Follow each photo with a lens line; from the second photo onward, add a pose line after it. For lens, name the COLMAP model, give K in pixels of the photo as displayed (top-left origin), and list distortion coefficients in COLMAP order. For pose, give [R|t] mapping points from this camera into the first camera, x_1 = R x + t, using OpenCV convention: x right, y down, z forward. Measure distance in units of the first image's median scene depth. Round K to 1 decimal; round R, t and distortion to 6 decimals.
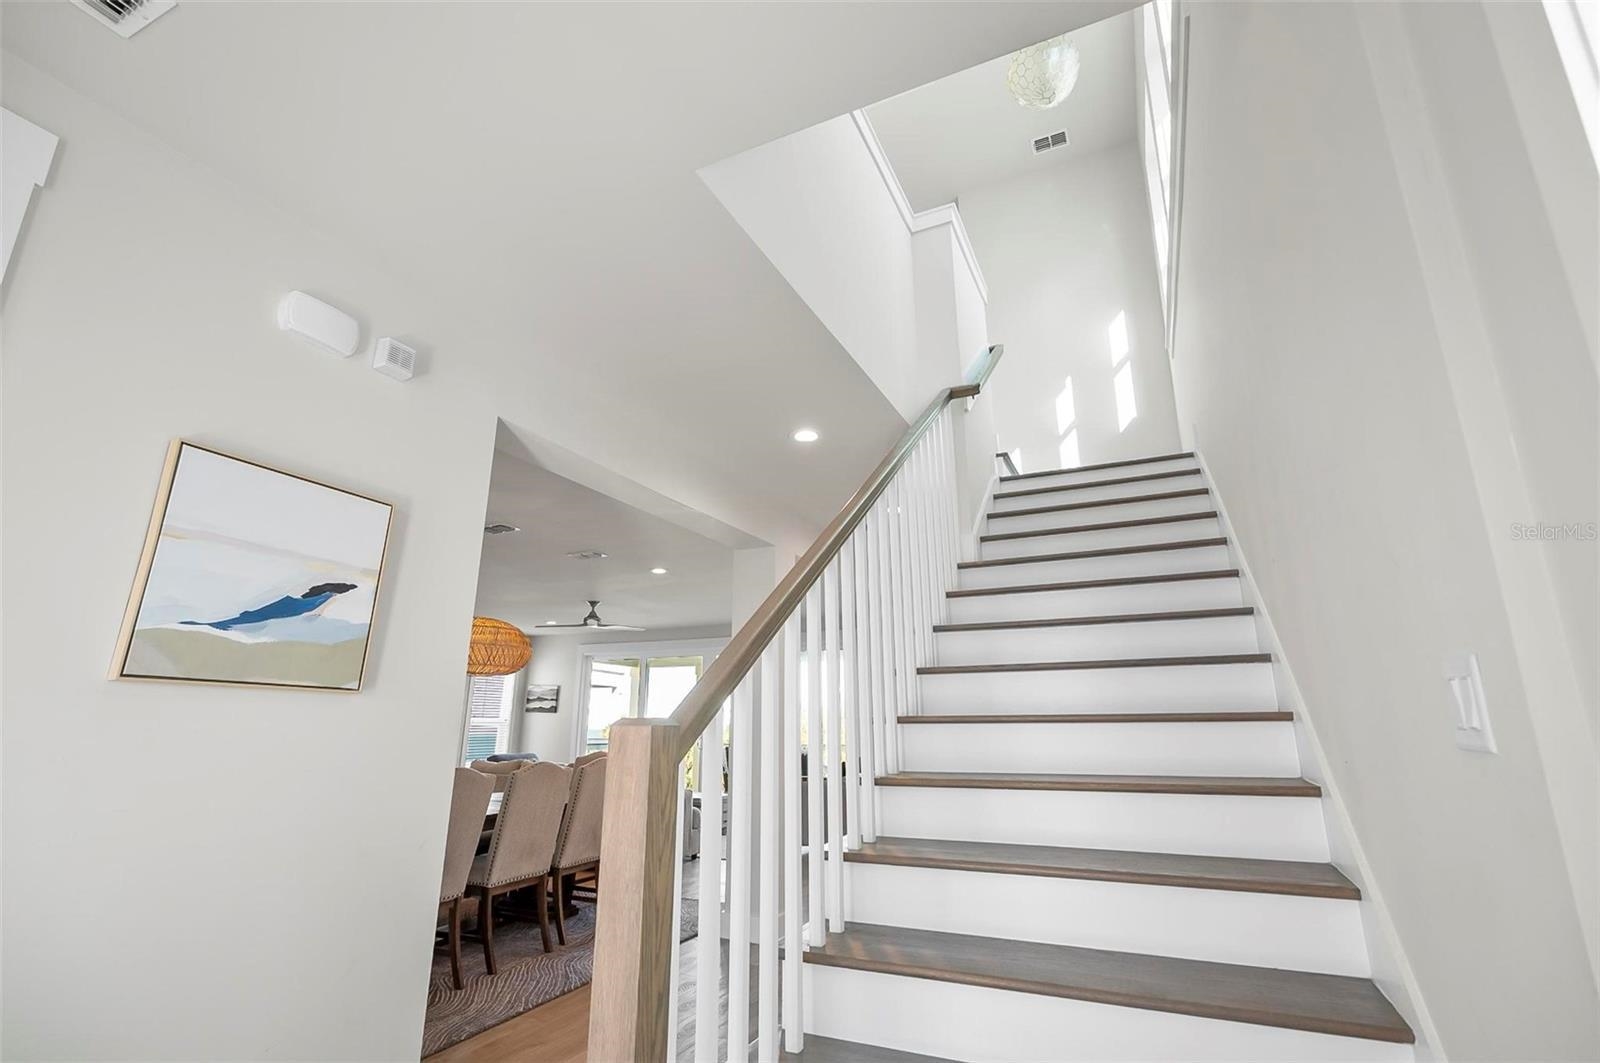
lens RADIAL K [[740.0, 0, 805.2], [0, 740.0, 508.8], [0, 0, 1]] dist [-0.000659, -0.000258]
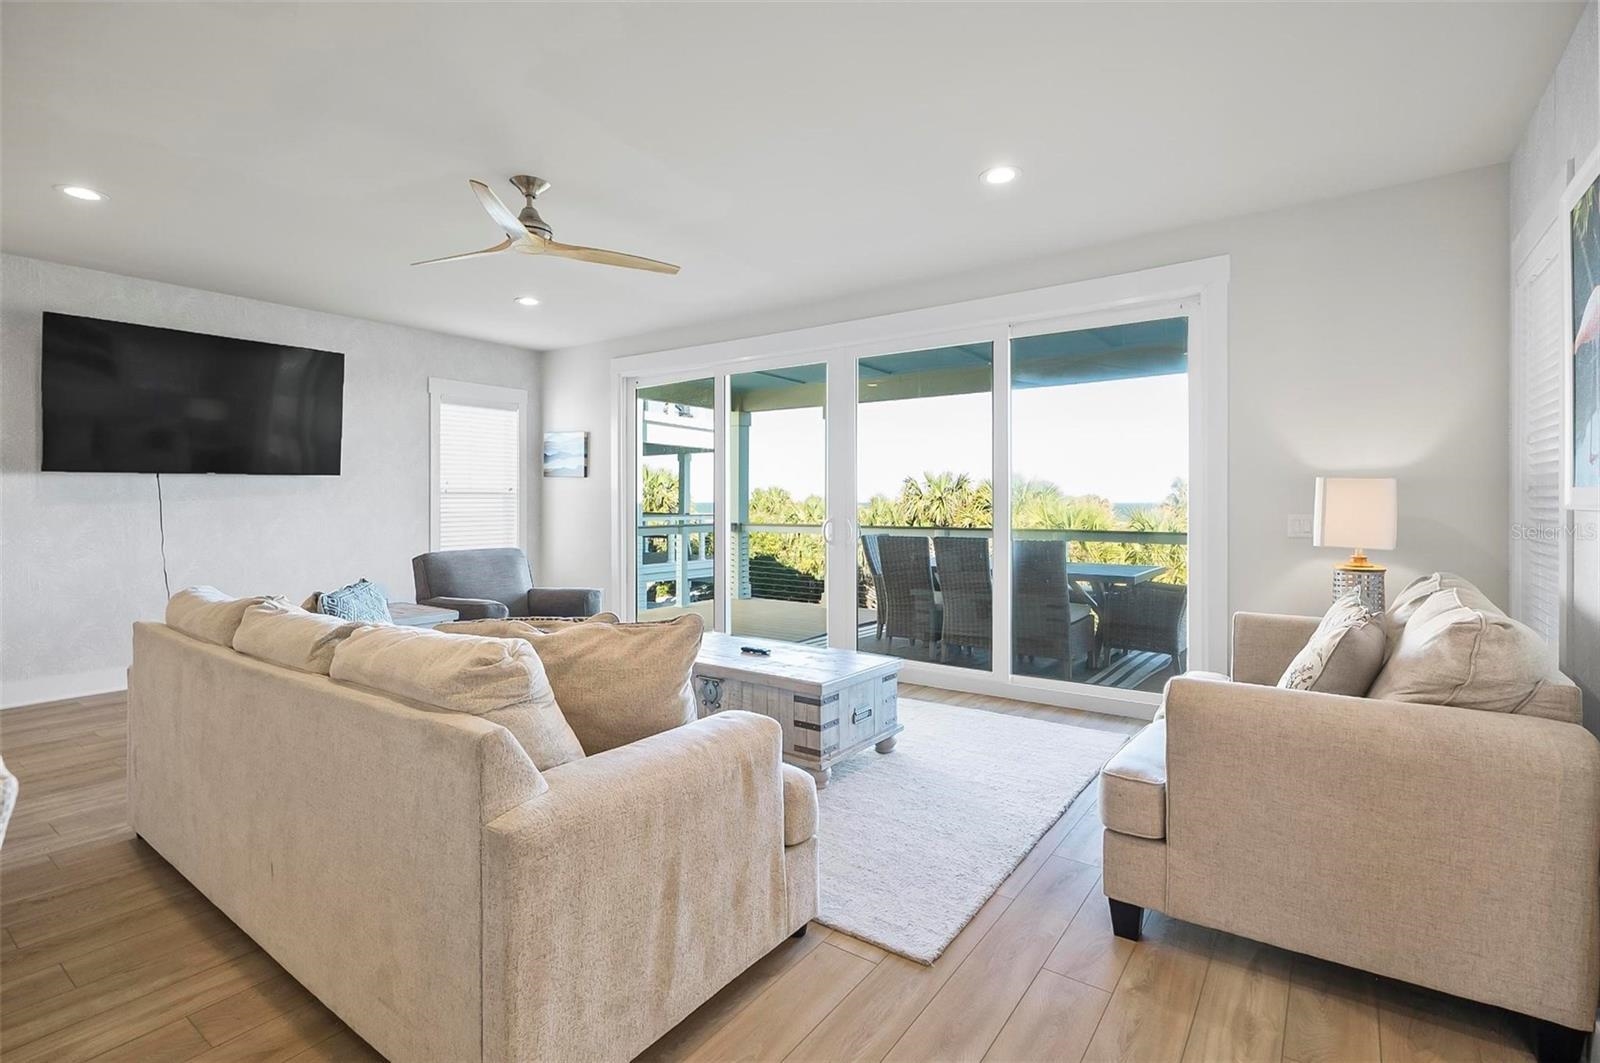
lens RADIAL K [[740.0, 0, 805.2], [0, 740.0, 508.8], [0, 0, 1]] dist [-0.000659, -0.000258]
pose [[0.982894, 0.006136, -0.184069, -0.057186], [0.047869, 0.956584, 0.287499, 0.137283], [0.177842, -0.291392, 0.939927, 0.464455]]
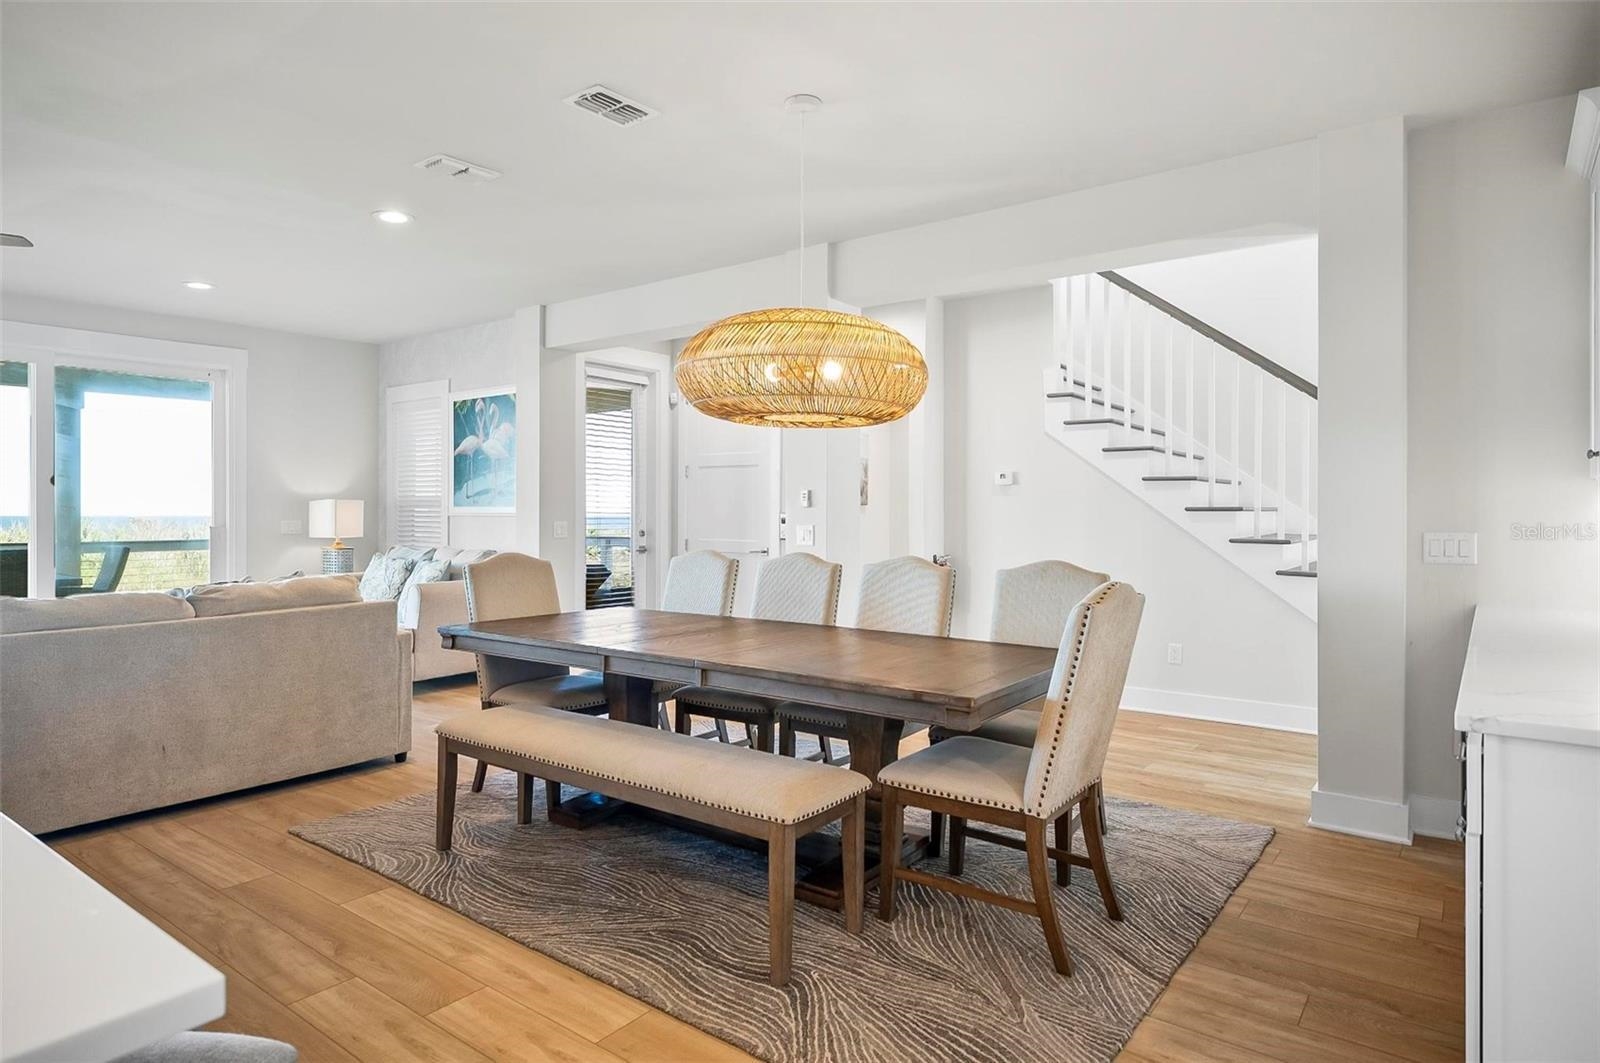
lens RADIAL K [[905.6, 0, 803.8], [0, 905.6, 511.8], [0, 0, 1]] dist [-0.000112, 0.000029]
pose [[0.207363, 0.005668, 0.978248, -0.447235], [-0.275889, 0.959731, 0.052921, 0.102060], [-0.938555, -0.280862, 0.200576, 0.334609]]
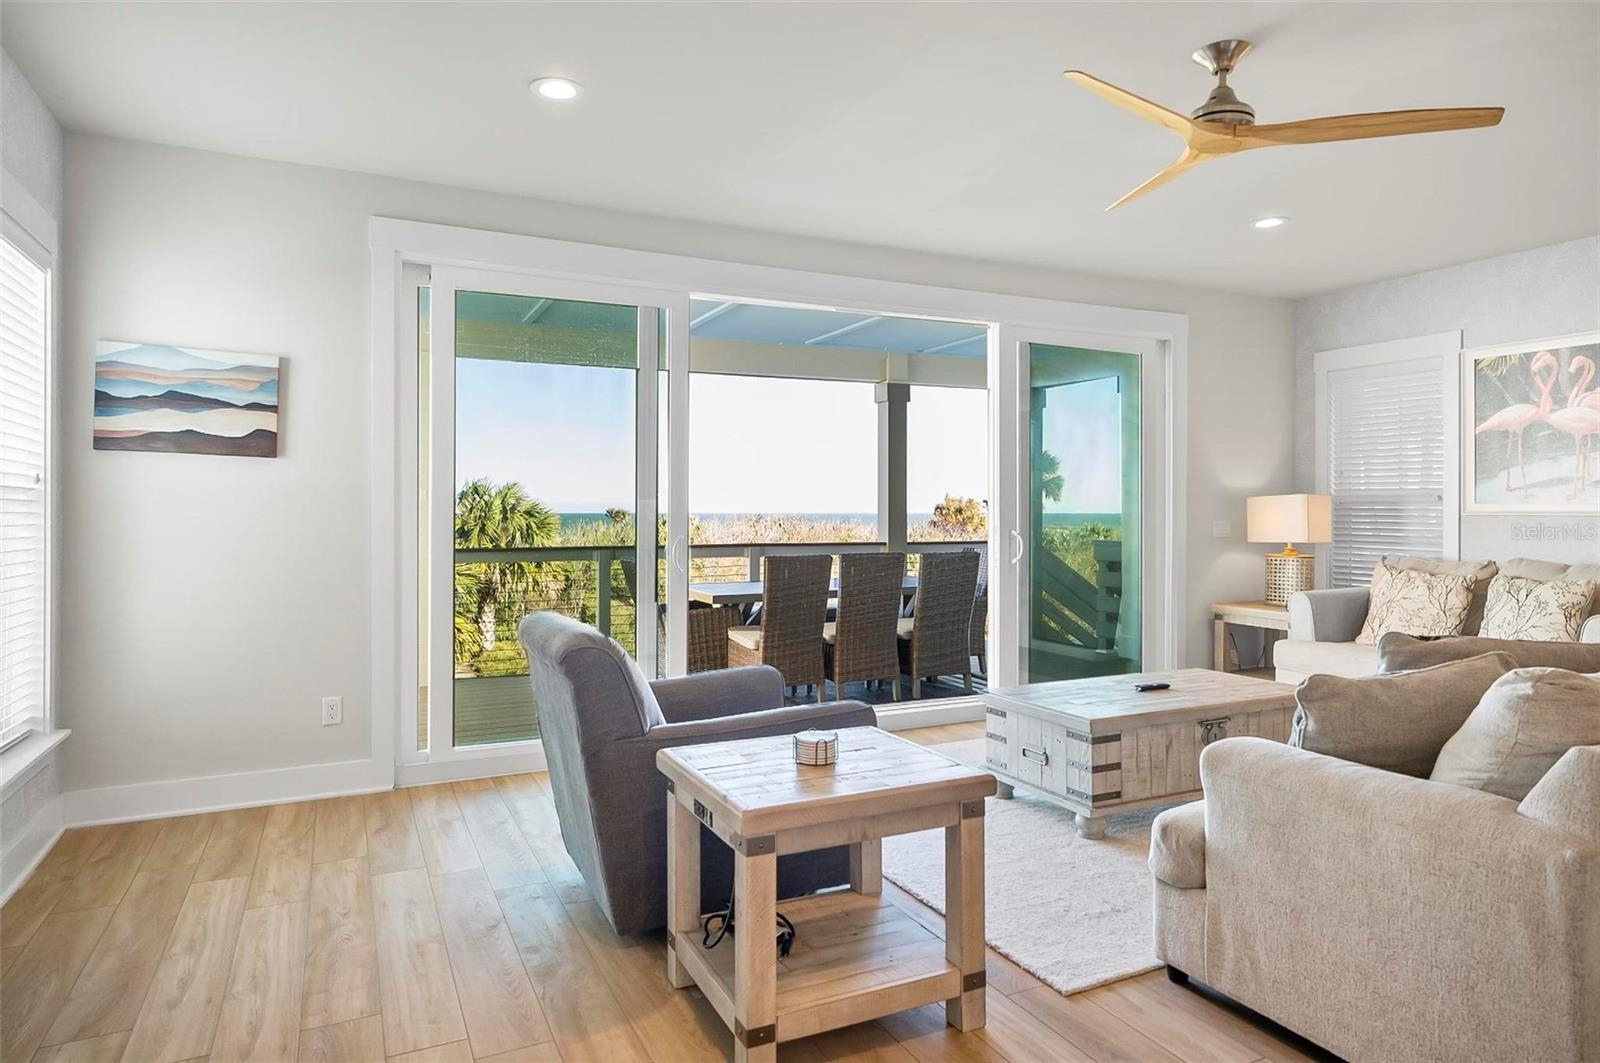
lens RADIAL K [[954.8, 0, 804.6], [0, 954.8, 506.0], [0, 0, 1]] dist [-0.001062, 0.001300]
pose [[0.628901, 0.007697, 0.777447, -0.474686], [-0.220557, 0.960638, 0.168905, 0.190880], [-0.745546, -0.277696, 0.605844, 0.640272]]
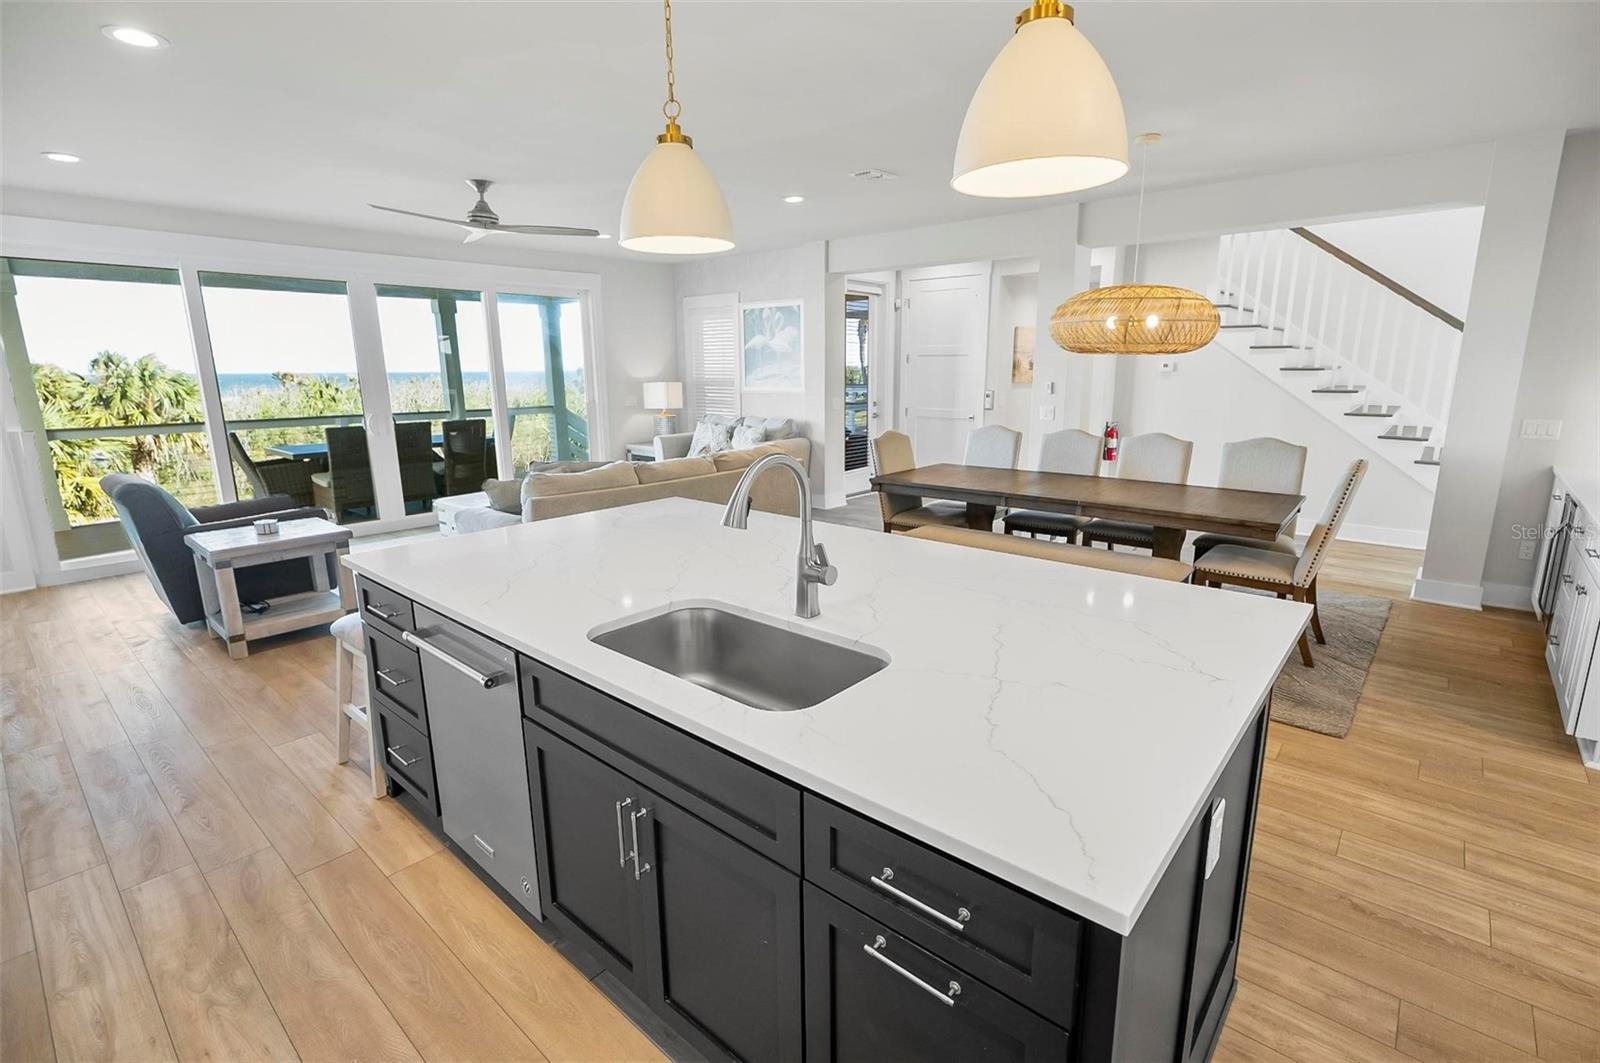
lens RADIAL K [[738.1, 0, 803.4], [0, 738.1, 519.2], [0, 0, 1]] dist [0.004943, -0.000321]
pose [[0.275893, -0.194571, 0.941289, -0.575122], [-0.262141, 0.926943, 0.268439, 0.109760], [-0.924751, -0.320811, 0.204732, 0.442353]]
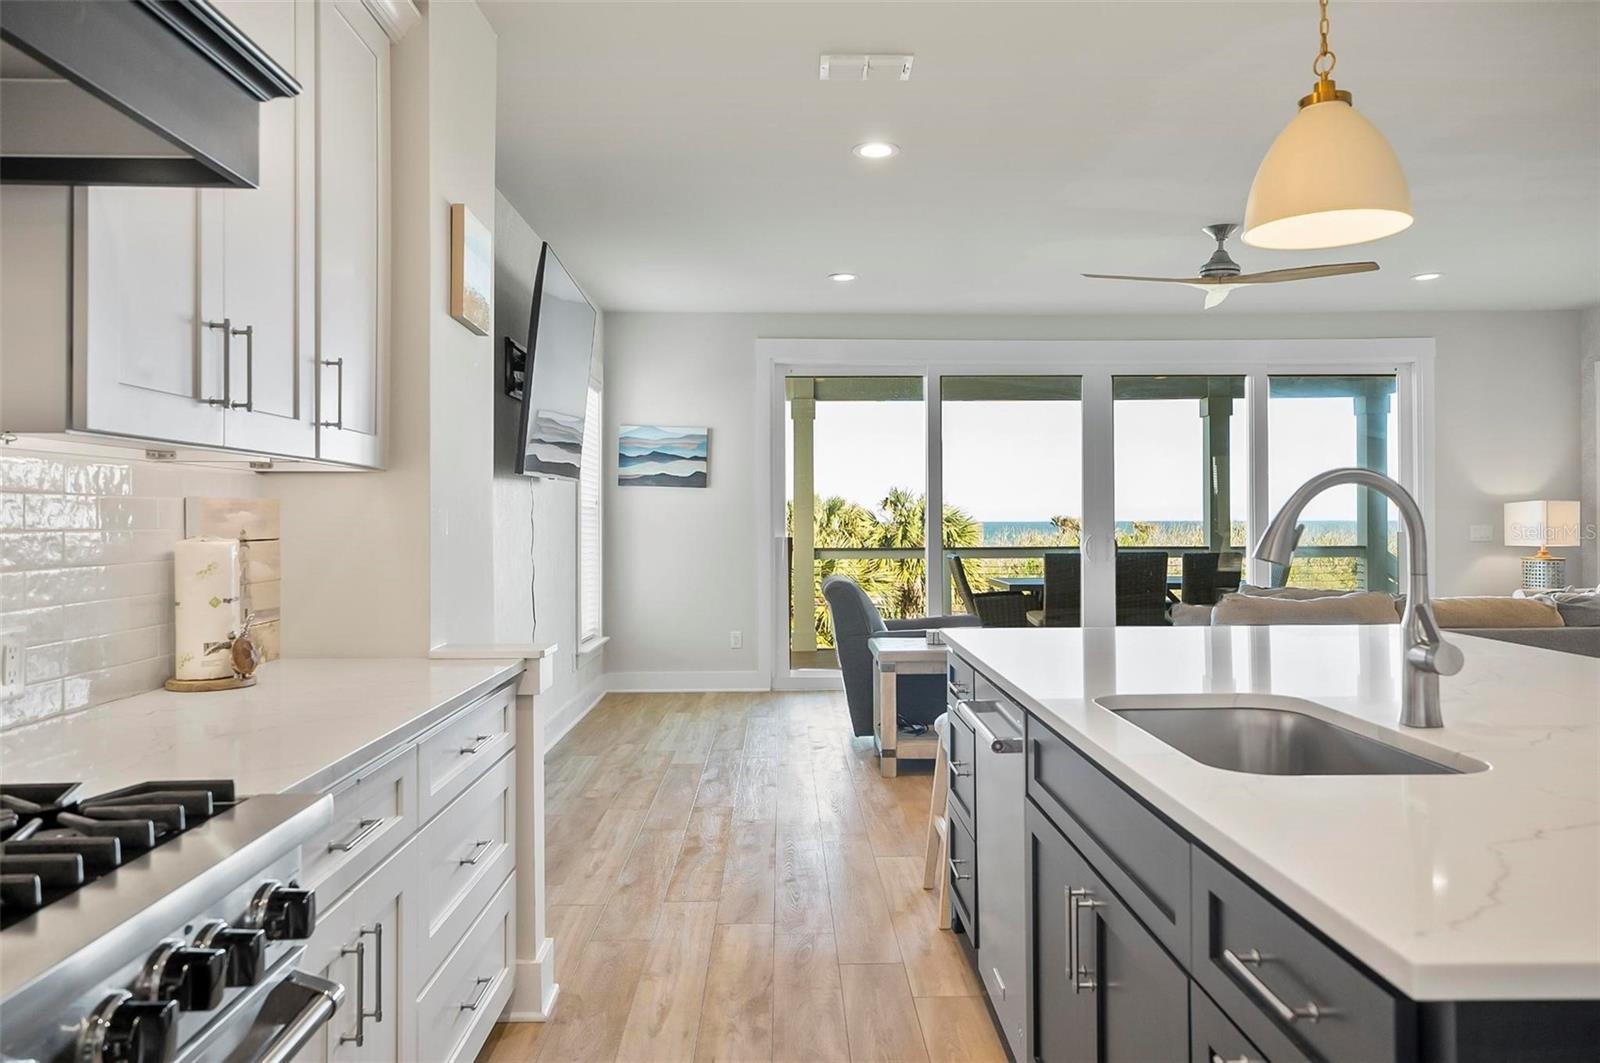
lens RADIAL K [[1128.7, 0, 804.5], [0, 1128.7, 500.7], [0, 0, 1]] dist [-0.004132, -0.000402]
pose [[0.897630, 0.007766, 0.440681, -0.573786], [-0.123664, 0.964121, 0.234902, 0.114994], [-0.423045, -0.265351, 0.866384, 0.379054]]
